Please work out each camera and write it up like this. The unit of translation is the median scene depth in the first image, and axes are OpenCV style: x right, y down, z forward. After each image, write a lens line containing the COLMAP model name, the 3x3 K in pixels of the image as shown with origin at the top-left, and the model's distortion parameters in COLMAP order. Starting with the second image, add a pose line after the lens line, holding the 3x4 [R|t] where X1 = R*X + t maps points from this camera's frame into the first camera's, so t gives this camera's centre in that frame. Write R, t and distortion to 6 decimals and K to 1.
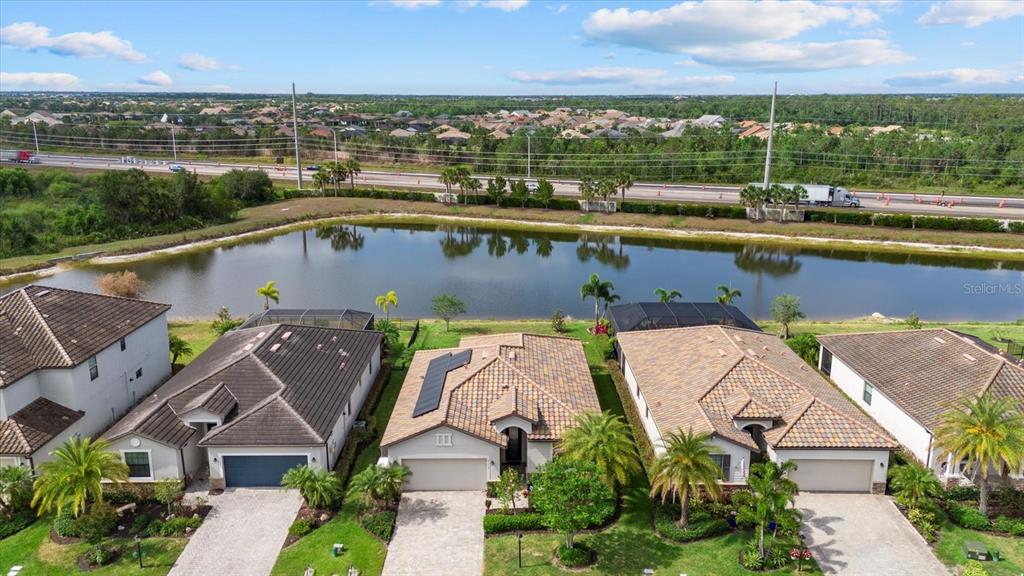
lens RADIAL K [[755.8, 0, 512.0], [0, 755.8, 288.0], [0, 0, 1]] dist [0.092976, -0.114236]
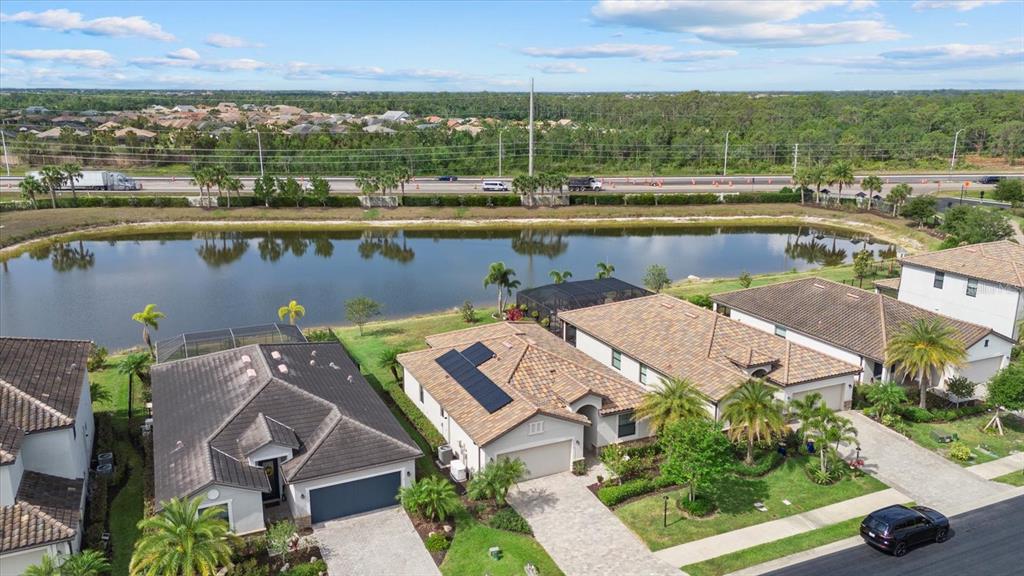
lens RADIAL K [[755.8, 0, 512.0], [0, 755.8, 288.0], [0, 0, 1]] dist [0.092976, -0.114236]
pose [[0.910486, -0.103434, 0.400395, -0.141572], [0.101295, 0.994502, 0.026568, -0.004356], [-0.400942, 0.016368, 0.915957, 0.024113]]
